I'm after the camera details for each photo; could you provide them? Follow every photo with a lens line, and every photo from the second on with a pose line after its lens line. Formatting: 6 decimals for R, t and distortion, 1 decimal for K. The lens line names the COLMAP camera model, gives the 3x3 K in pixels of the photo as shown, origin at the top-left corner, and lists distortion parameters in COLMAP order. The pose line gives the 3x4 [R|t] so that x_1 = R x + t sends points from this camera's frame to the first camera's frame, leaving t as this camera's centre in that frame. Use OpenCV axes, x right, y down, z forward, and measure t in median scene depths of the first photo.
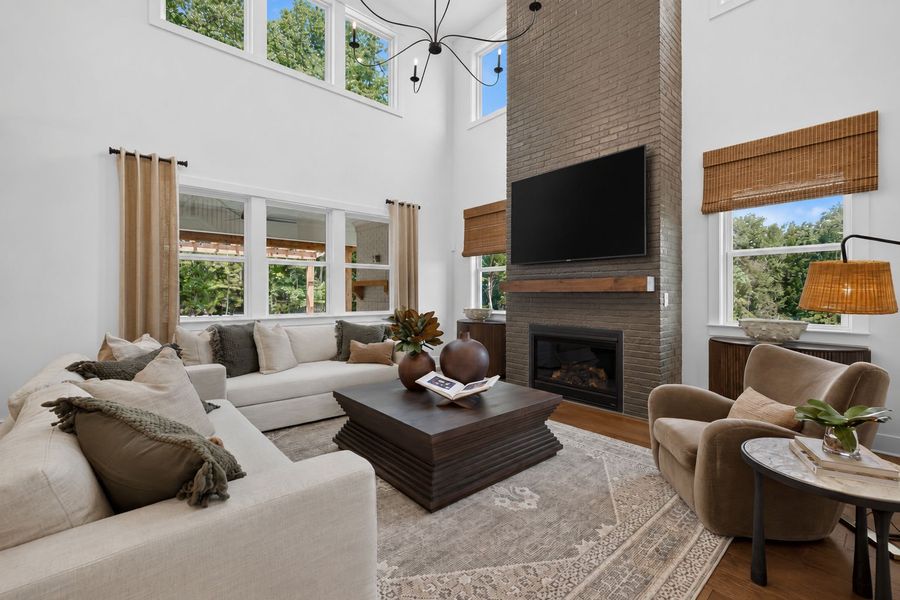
lens RADIAL K [[371.9, 0, 455.5], [0, 371.9, 292.8], [0, 0, 1]] dist [0.002491, -0.000212]
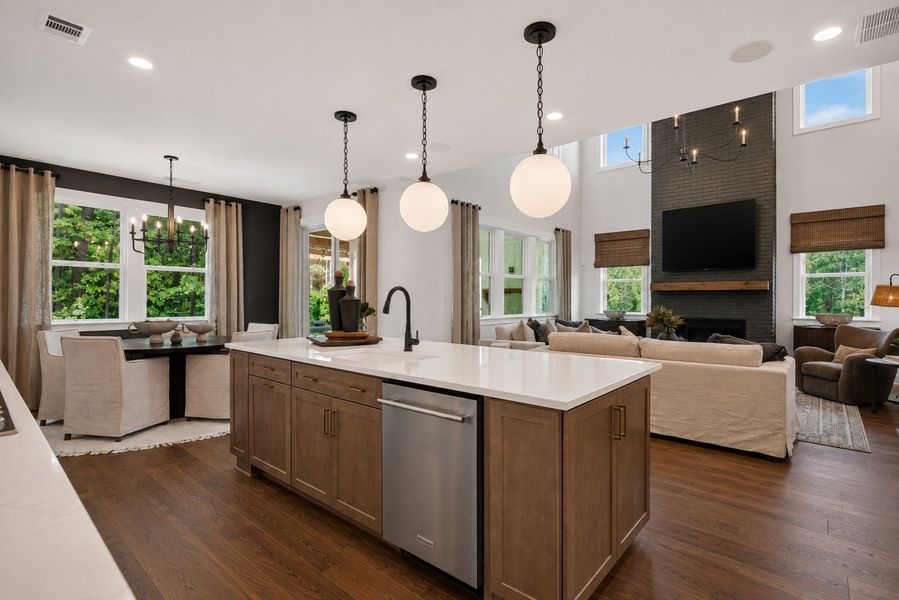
lens RADIAL K [[417.7, 0, 480.9], [0, 417.7, 305.3], [0, 0, 1]] dist [0.007477, -0.002274]
pose [[0.979903, -0.002522, 0.199458, -1.042743], [-0.001880, 0.999759, 0.021876, -0.012193], [-0.199465, -0.021811, 0.979662, -0.558102]]
